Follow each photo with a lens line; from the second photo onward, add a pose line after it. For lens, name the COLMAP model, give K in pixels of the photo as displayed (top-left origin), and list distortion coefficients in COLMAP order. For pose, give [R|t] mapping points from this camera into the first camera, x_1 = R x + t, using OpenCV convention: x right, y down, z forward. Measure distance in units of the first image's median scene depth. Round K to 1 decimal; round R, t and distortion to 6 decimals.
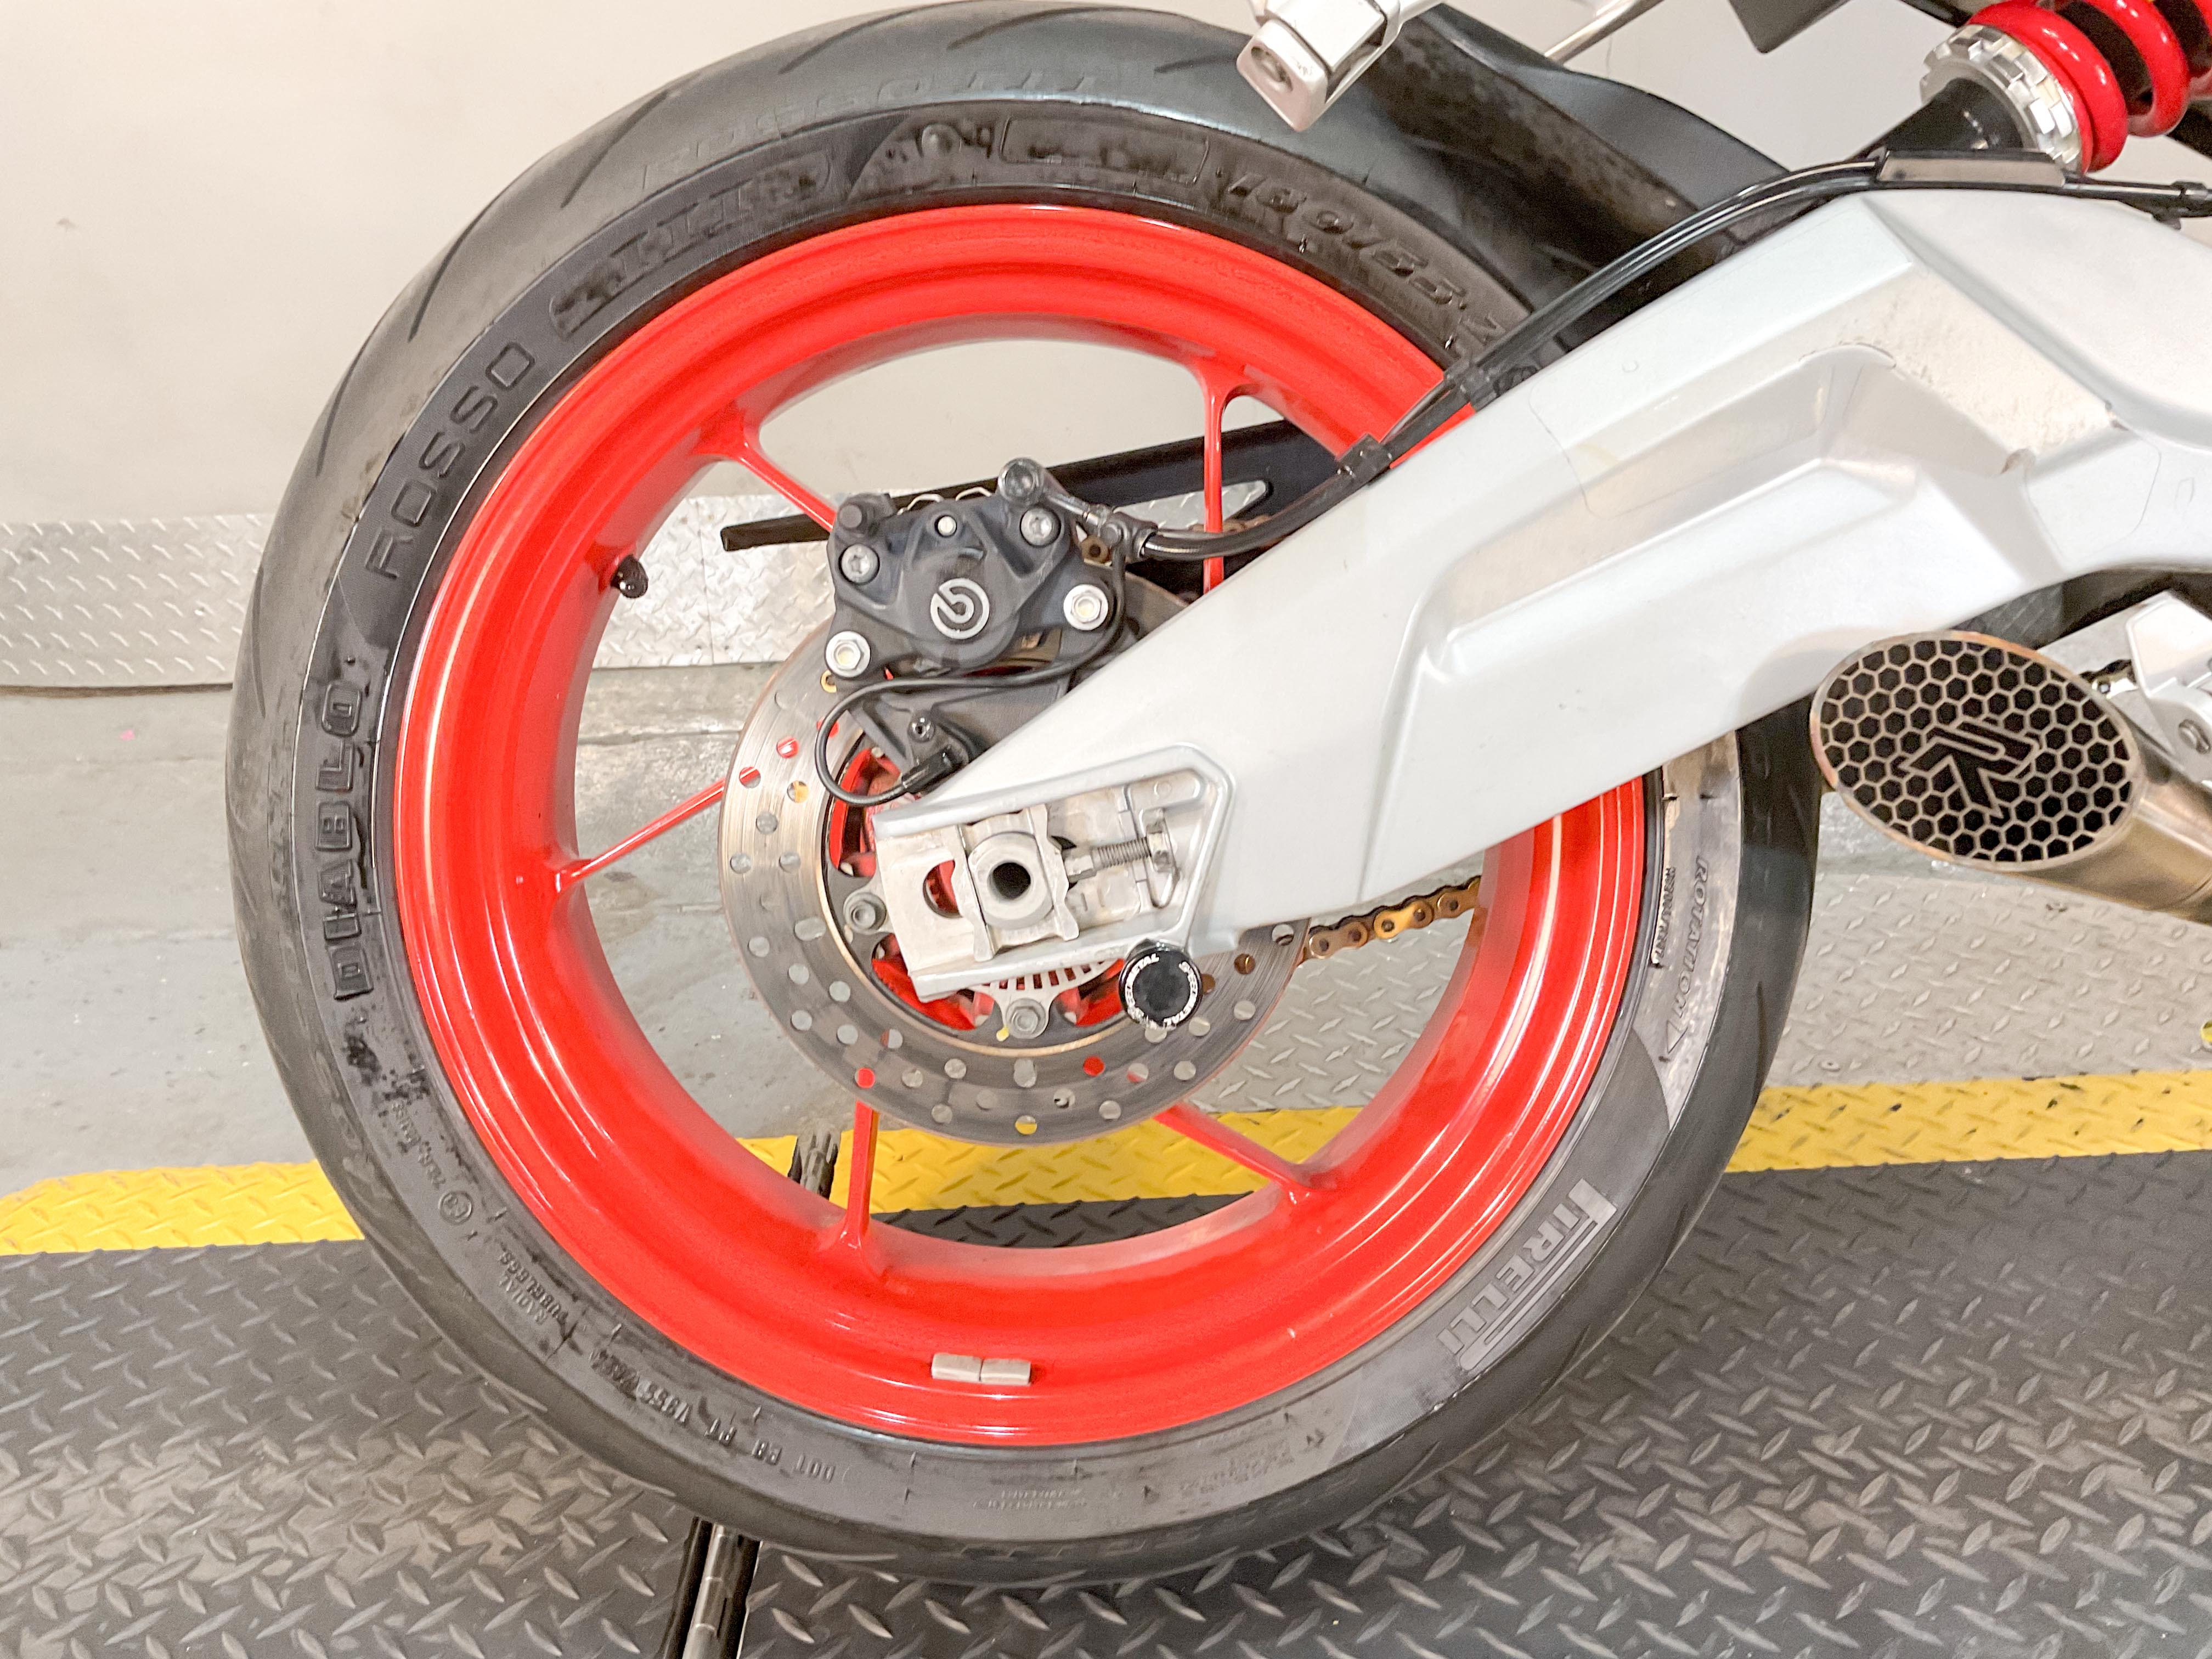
lens RADIAL K [[1868.8, 0, 1119.4], [0, 1868.8, 838.5], [0, 0, 1]] dist [0.005564, -0.042584]
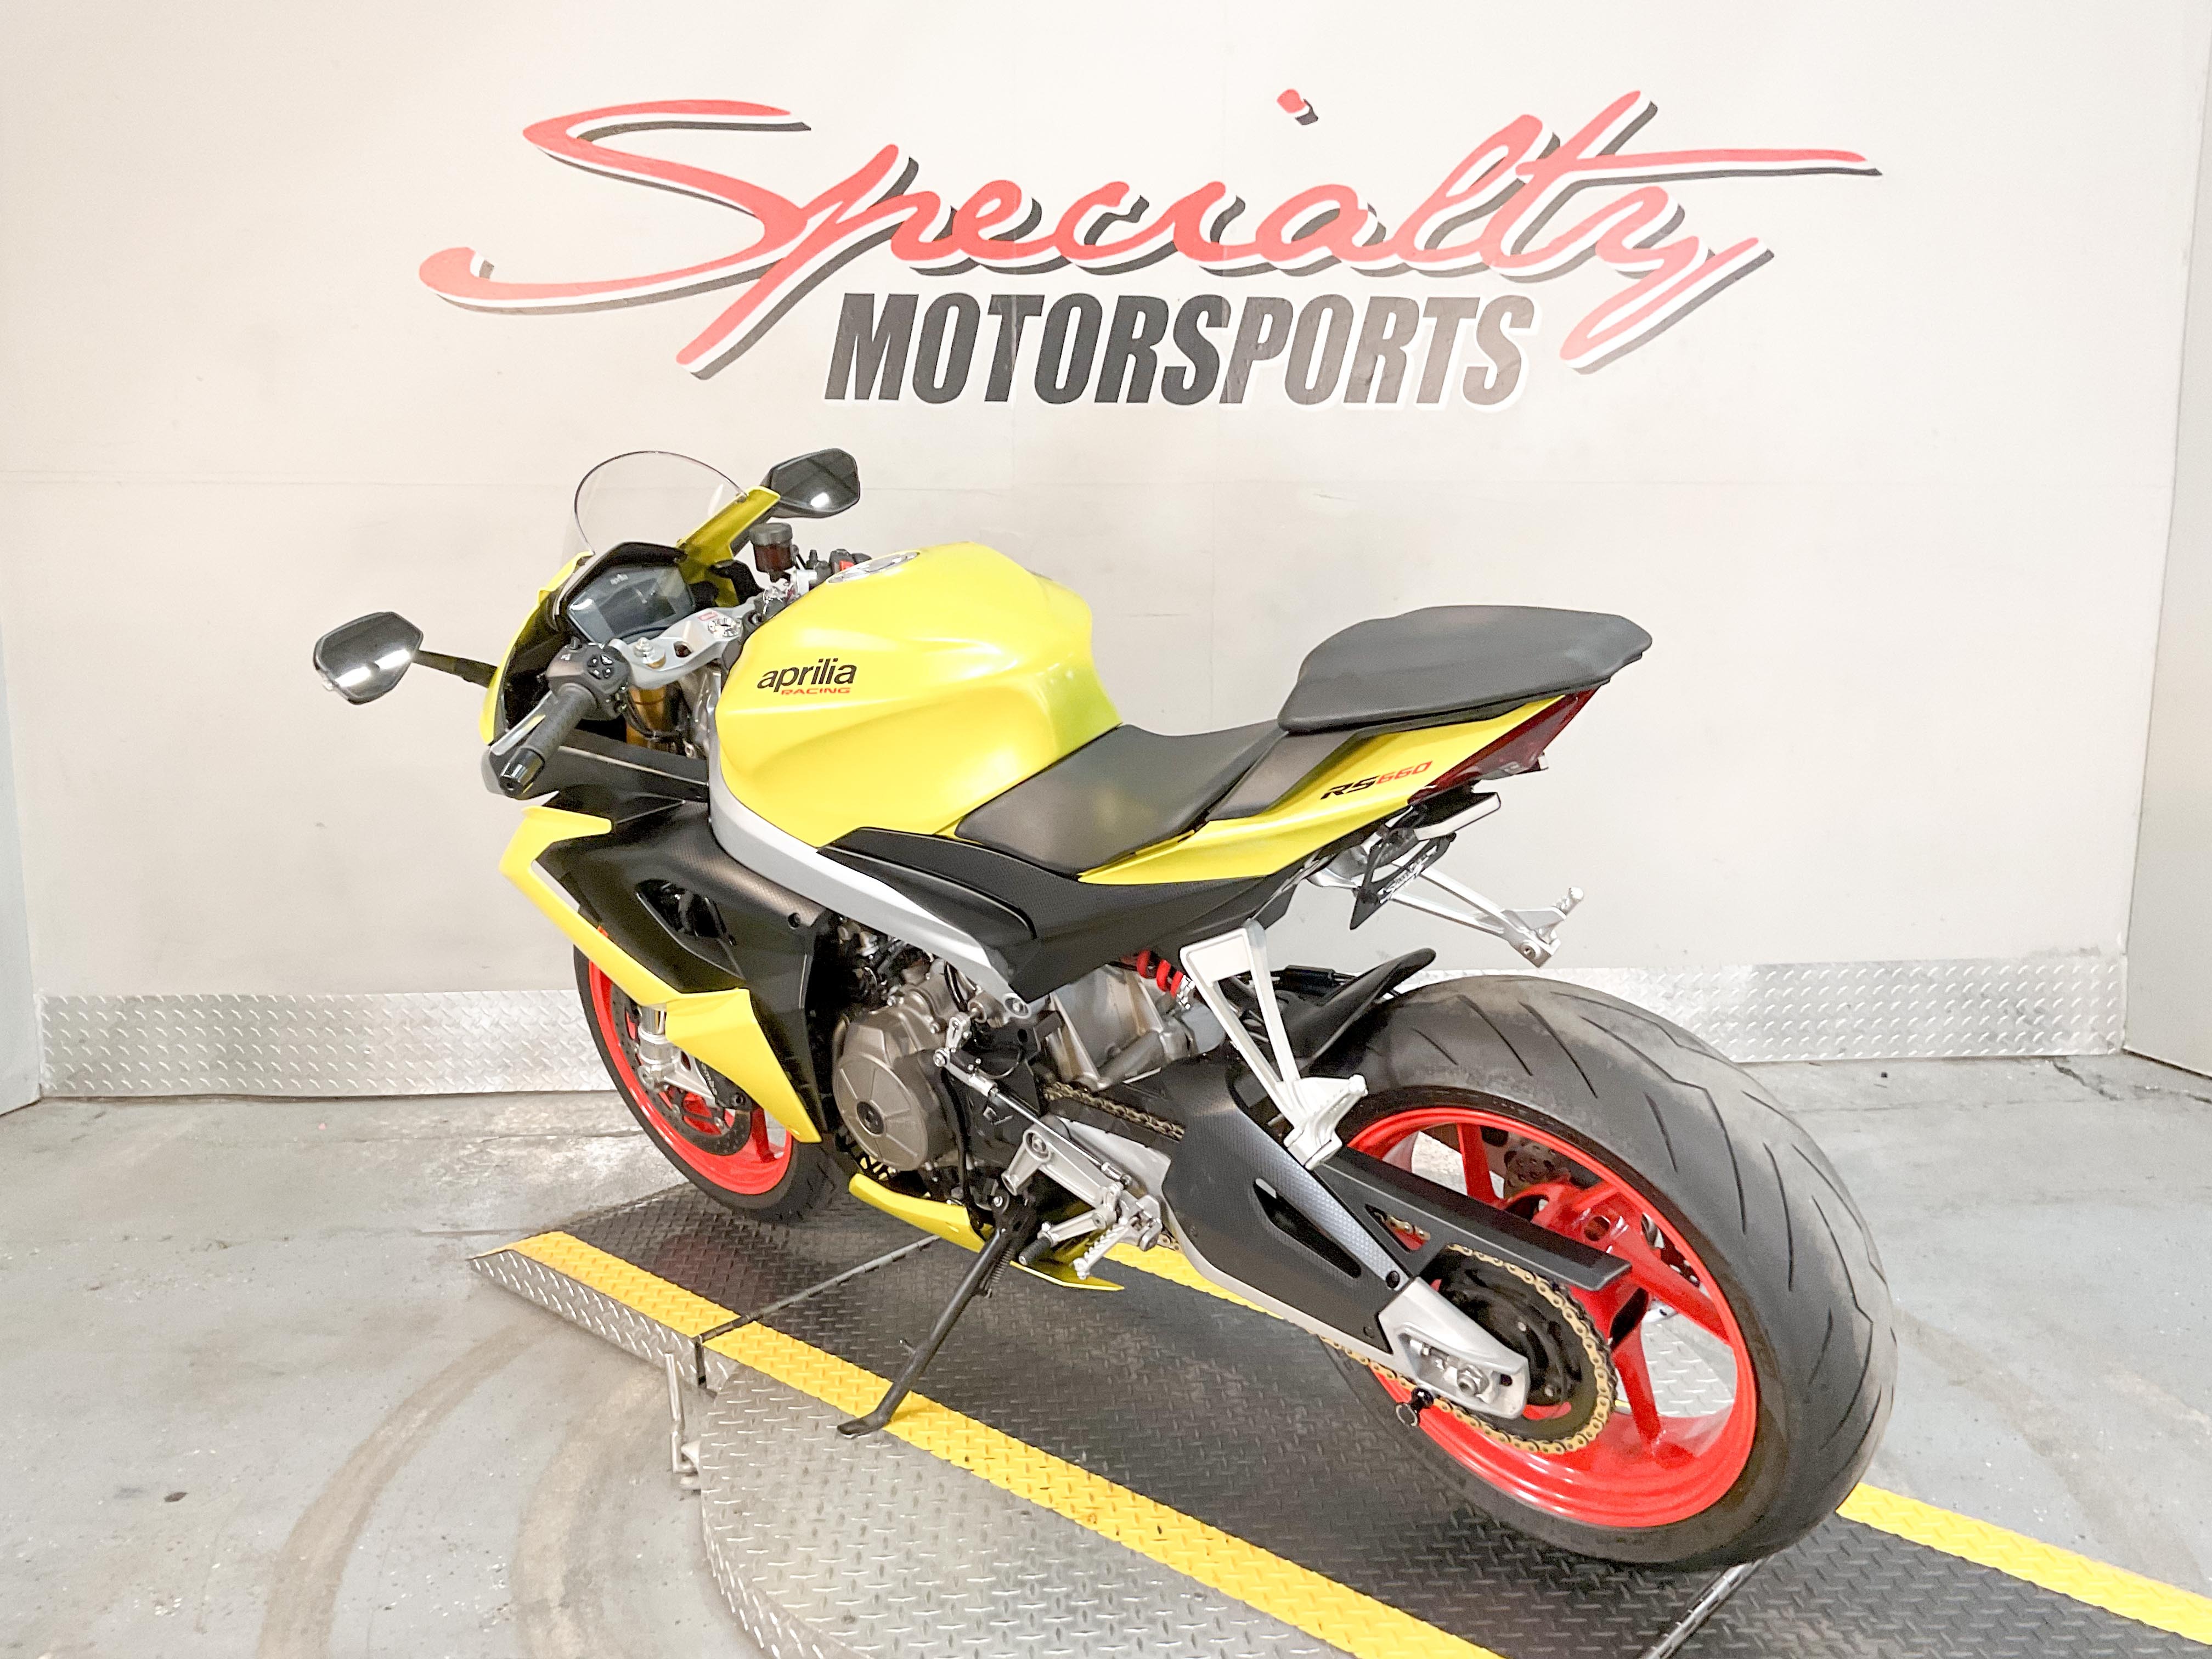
lens RADIAL K [[1868.8, 0, 1115.8], [0, 1868.8, 836.8], [0, 0, 1]] dist [0.005564, -0.042584]
pose [[0.999280, 0.021379, 0.031342, 0.346570], [-0.013896, 0.974949, -0.221993, 0.161789], [-0.035302, 0.221398, 0.974544, -2.142567]]
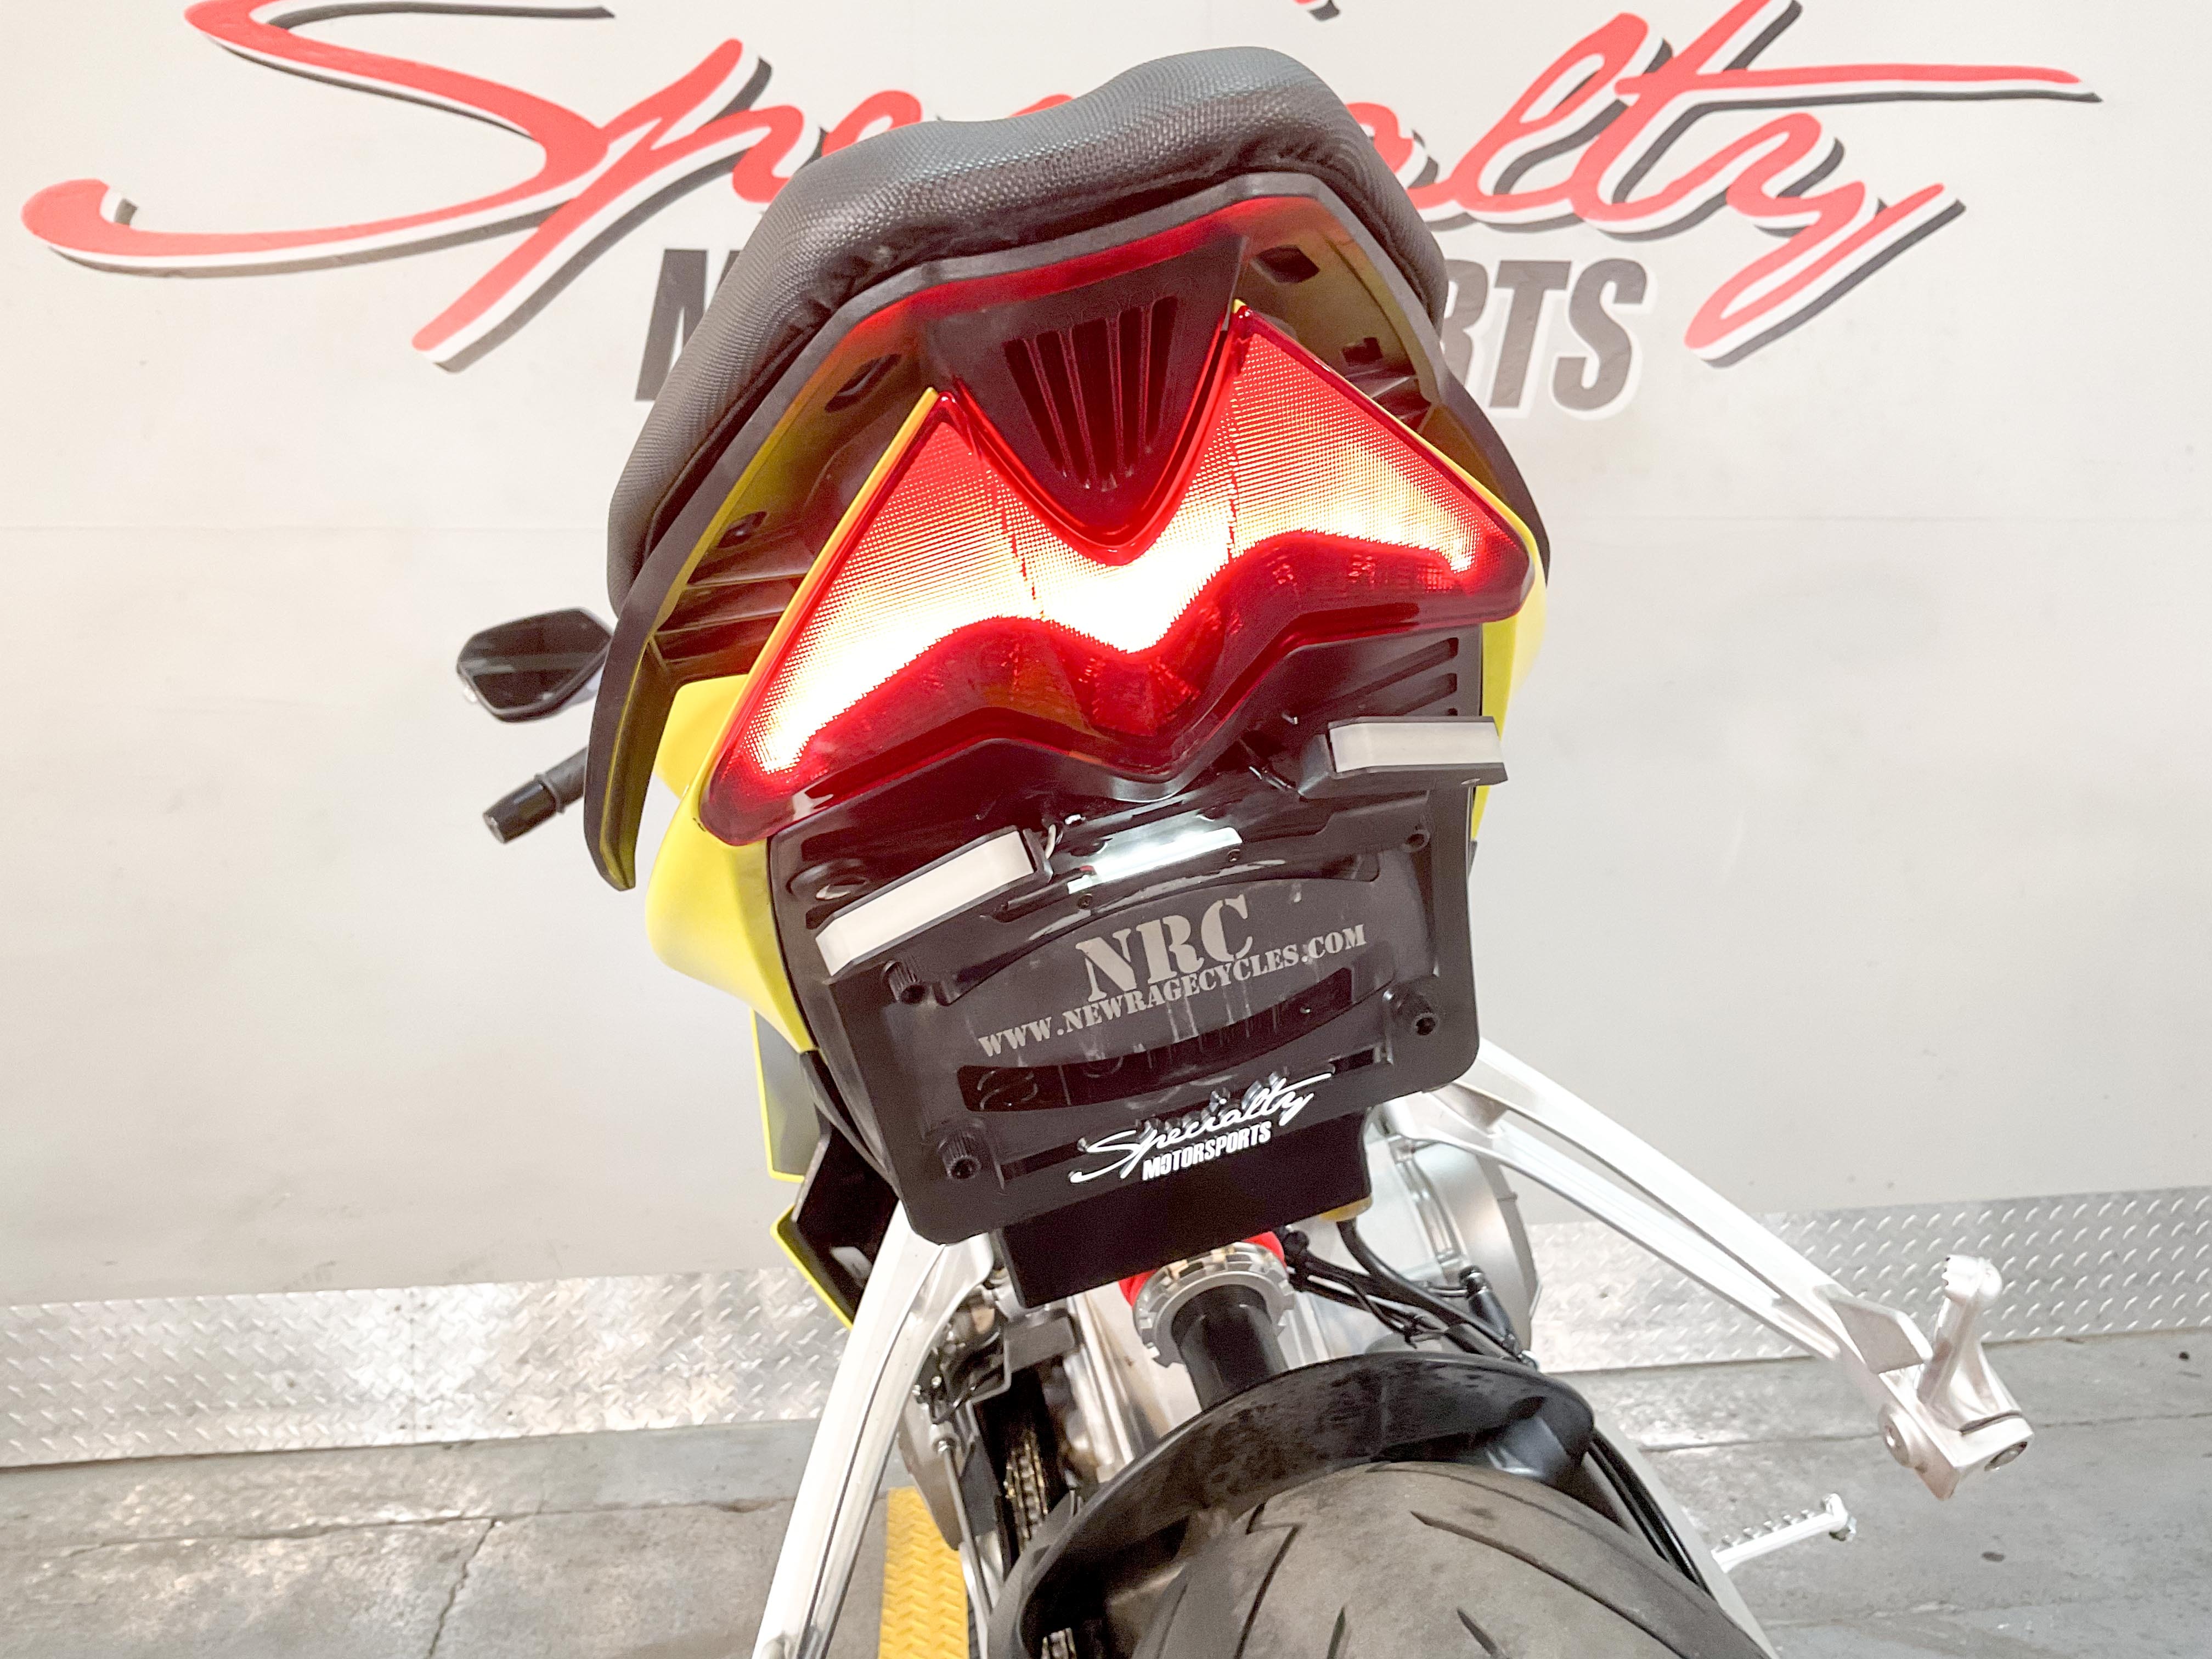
lens RADIAL K [[1868.8, 0, 1103.2], [0, 1868.8, 840.1], [0, 0, 1]] dist [0.005564, -0.042584]
pose [[0.995937, 0.006945, 0.089790, 0.247139], [0.023458, 0.942598, -0.333103, -0.178220], [-0.086949, 0.333856, 0.938605, -0.475855]]
